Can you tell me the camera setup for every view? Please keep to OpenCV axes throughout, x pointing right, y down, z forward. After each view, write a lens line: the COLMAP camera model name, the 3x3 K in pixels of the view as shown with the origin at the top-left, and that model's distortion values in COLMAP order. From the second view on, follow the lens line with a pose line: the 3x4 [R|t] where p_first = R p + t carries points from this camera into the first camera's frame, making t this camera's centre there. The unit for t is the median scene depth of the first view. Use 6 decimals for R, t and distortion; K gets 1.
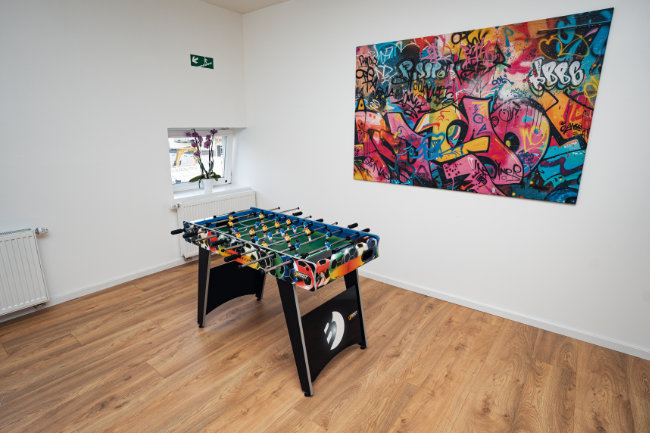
lens RADIAL K [[335.6, 0, 325.0], [0, 335.6, 216.5], [0, 0, 1]] dist [-0.054830, 0.035432]
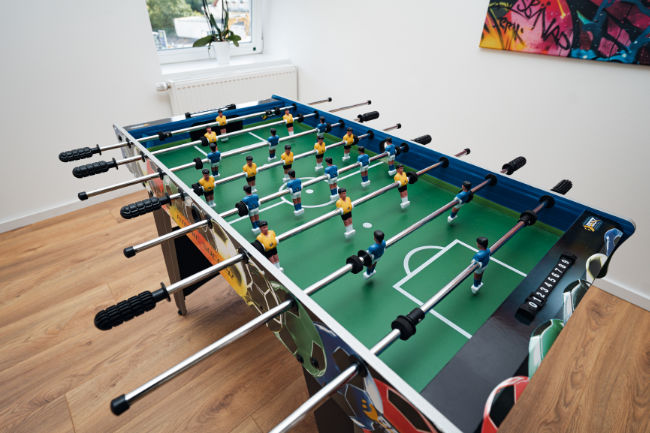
lens RADIAL K [[335.6, 0, 325.0], [0, 335.6, 216.5], [0, 0, 1]] dist [-0.054830, 0.035432]
pose [[0.985573, 0.102953, -0.134334, -0.063028], [-0.053920, 0.943352, 0.327383, -0.025056], [0.160429, -0.315417, 0.935294, 0.506938]]
